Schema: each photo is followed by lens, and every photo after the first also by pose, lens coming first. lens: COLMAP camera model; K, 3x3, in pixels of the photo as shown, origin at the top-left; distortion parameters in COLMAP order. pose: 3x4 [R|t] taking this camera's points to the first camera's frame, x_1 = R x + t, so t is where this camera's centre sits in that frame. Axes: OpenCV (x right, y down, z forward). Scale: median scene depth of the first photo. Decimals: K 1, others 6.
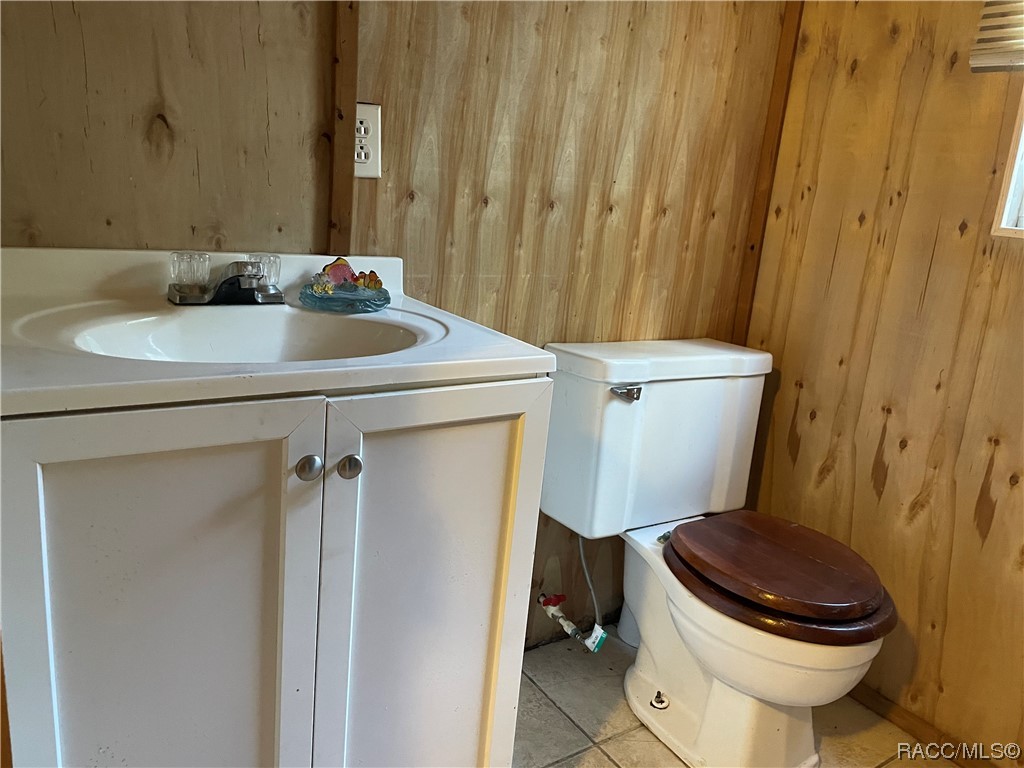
lens RADIAL K [[776.1, 0, 498.9], [0, 776.1, 367.4], [0, 0, 1]] dist [0.085009, -0.112696]
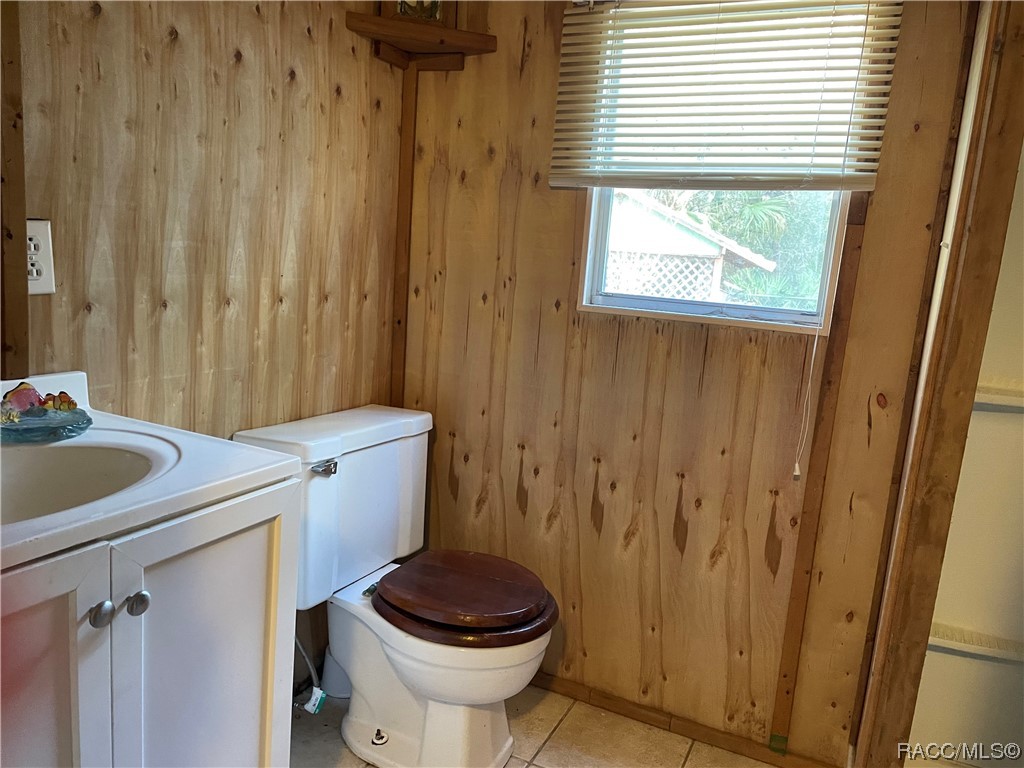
lens RADIAL K [[776.1, 0, 510.7], [0, 776.1, 385.1], [0, 0, 1]] dist [0.085009, -0.112696]
pose [[0.863210, -0.111541, 0.492369, -0.138783], [0.124849, 0.992158, 0.005881, -0.058697], [-0.489164, 0.056395, 0.870367, -0.095199]]
